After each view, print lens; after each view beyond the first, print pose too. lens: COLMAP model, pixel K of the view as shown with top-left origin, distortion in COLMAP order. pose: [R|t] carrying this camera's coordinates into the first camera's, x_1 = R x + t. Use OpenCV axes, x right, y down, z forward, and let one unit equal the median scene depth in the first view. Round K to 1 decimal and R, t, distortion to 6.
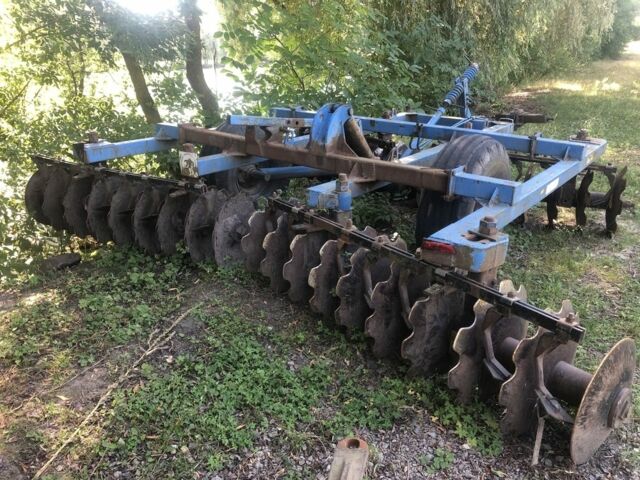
lens RADIAL K [[511.2, 0, 320.0], [0, 511.2, 240.0], [0, 0, 1]] dist [0.007813, 0.004052]
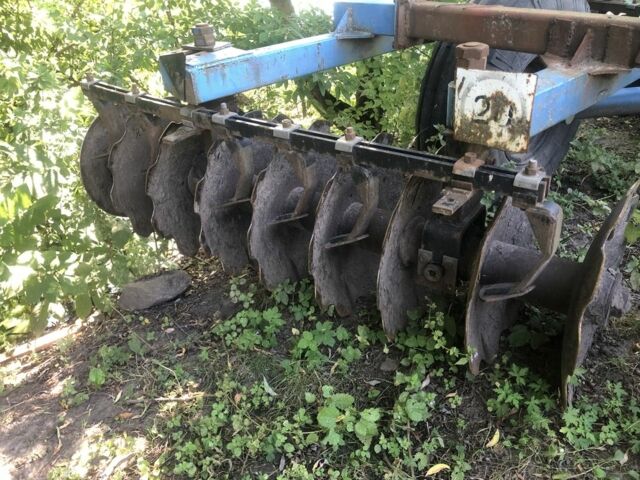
lens RADIAL K [[511.2, 0, 320.0], [0, 511.2, 240.0], [0, 0, 1]] dist [0.007813, 0.004052]
pose [[0.984419, 0.024326, -0.174150, -0.275863], [0.006517, 0.984658, 0.174376, -0.111636], [0.175720, -0.172794, 0.969157, 0.588628]]
